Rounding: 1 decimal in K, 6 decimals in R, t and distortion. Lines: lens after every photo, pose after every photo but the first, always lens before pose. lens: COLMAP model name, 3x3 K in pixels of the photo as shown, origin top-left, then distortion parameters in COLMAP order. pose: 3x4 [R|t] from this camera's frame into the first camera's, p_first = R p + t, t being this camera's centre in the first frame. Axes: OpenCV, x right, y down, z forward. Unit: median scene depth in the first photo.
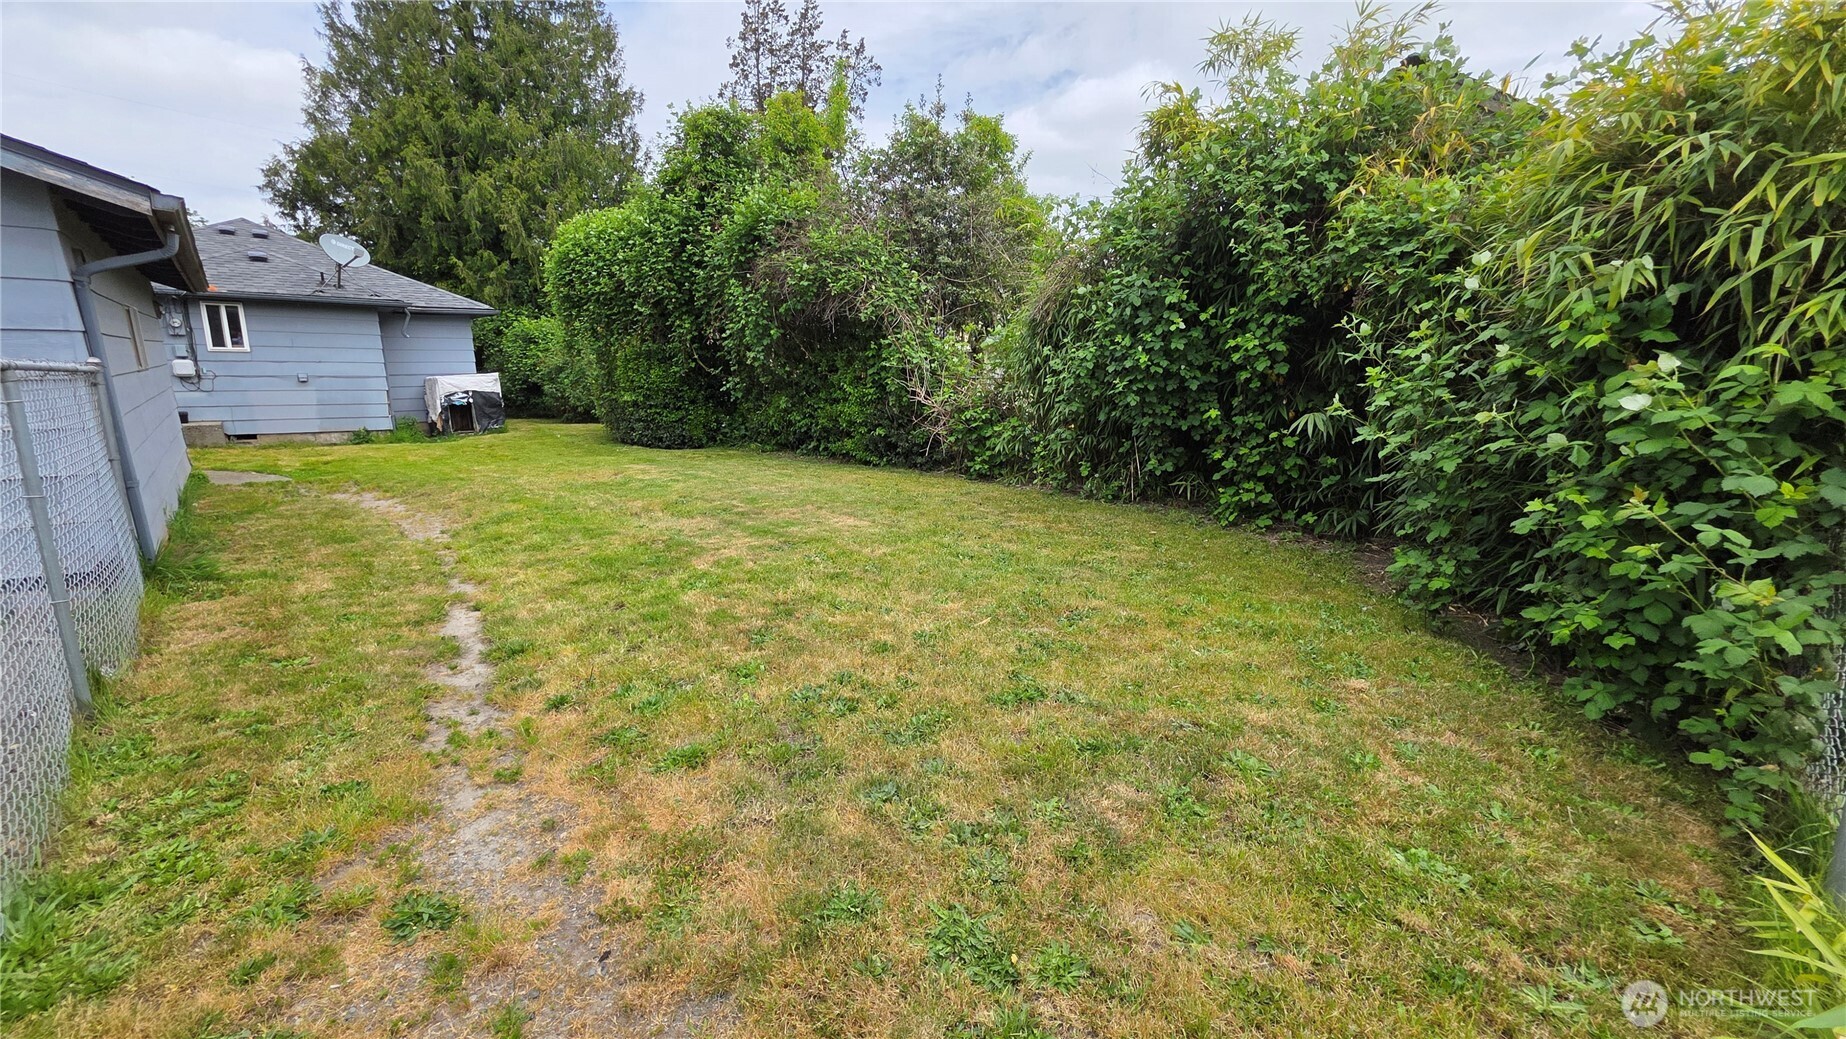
lens RADIAL K [[742.7, 0, 925.9], [0, 742.7, 518.7], [0, 0, 1]] dist [-0.000132, 0.000056]
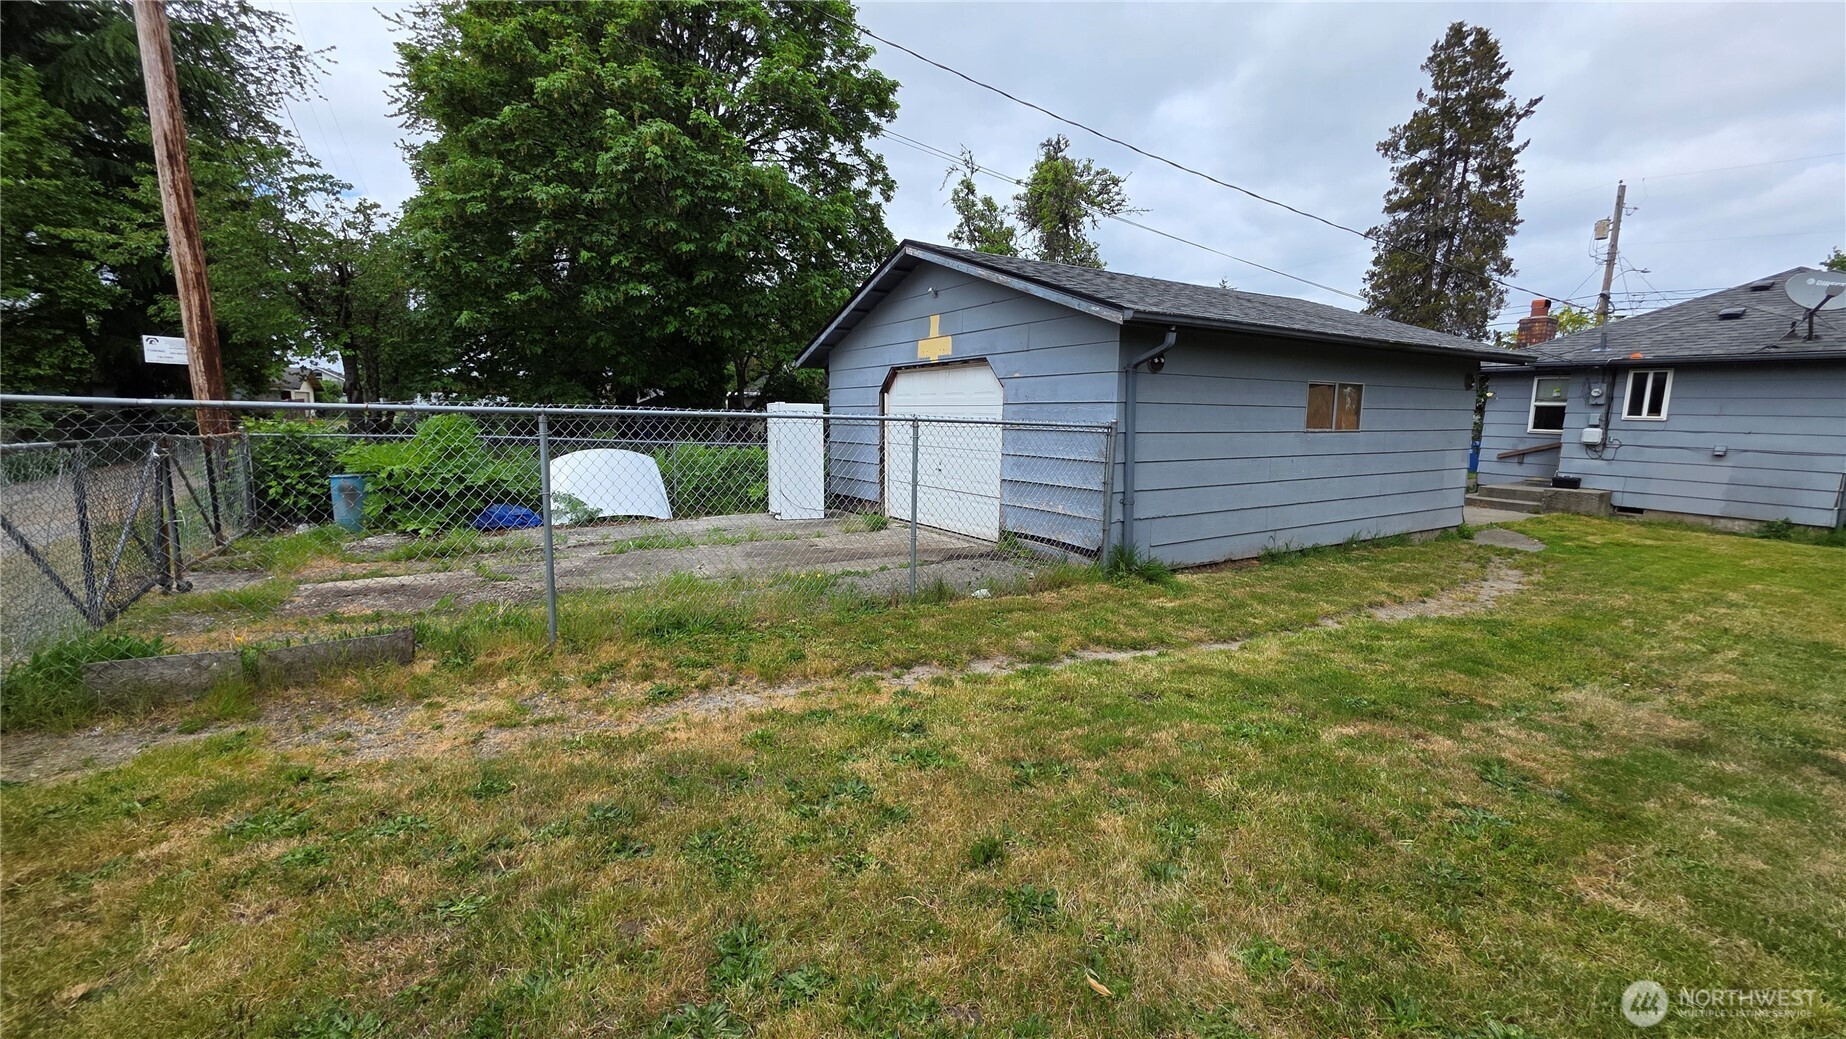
lens RADIAL K [[742.7, 0, 925.8], [0, 742.7, 521.2], [0, 0, 1]] dist [-0.000132, 0.000056]
pose [[-0.189290, 0.131572, -0.973066, 0.174413], [-0.220261, 0.960039, 0.172658, -0.065775], [0.956898, 0.247011, -0.152746, 0.311521]]
